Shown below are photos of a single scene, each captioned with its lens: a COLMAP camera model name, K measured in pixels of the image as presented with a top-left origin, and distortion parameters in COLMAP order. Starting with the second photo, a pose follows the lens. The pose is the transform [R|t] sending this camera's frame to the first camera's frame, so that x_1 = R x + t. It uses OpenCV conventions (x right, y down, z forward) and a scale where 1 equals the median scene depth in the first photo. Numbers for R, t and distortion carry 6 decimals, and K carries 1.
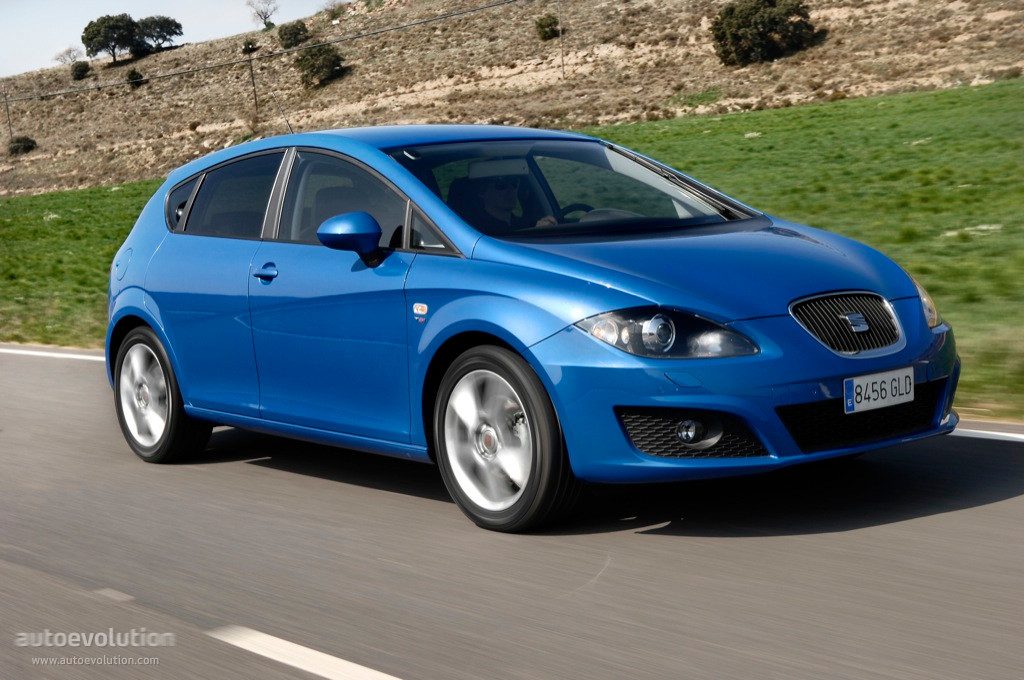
lens RADIAL K [[1596.5, 0, 514.6], [0, 1596.5, 345.8], [0, 0, 1]] dist [0.197800, 0.000000]
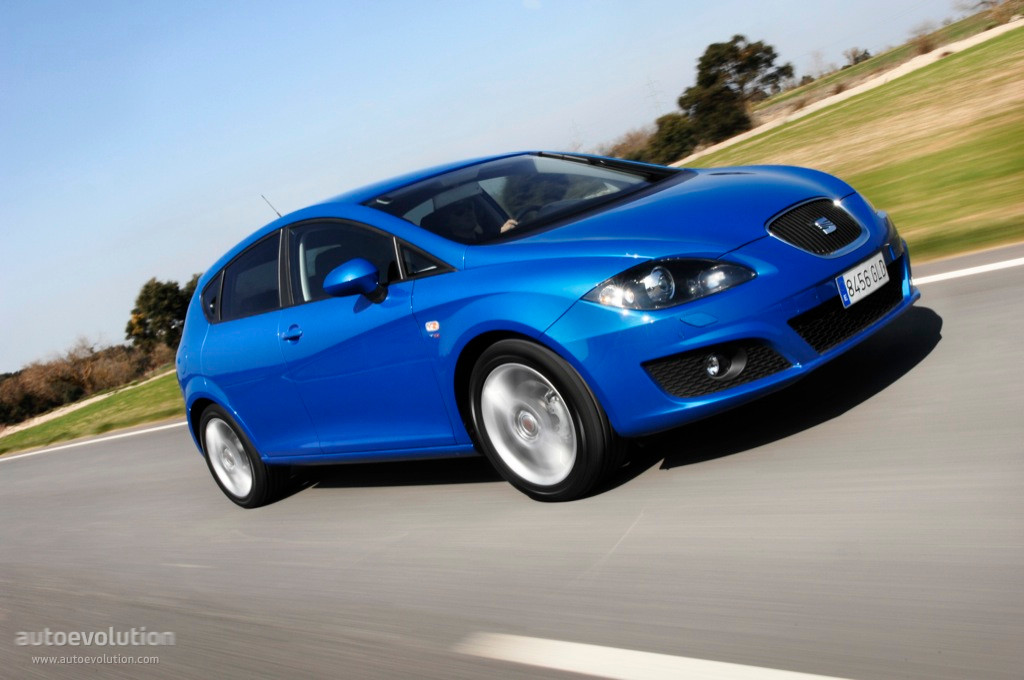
lens RADIAL K [[1020.4, 0, 509.3], [0, 1020.4, 343.5], [0, 0, 1]] dist [0.002866, 0.000000]
pose [[0.958981, -0.281758, 0.031125, -0.036478], [0.281203, 0.959417, 0.021065, -0.012634], [-0.035797, -0.011448, 0.999294, 0.319055]]
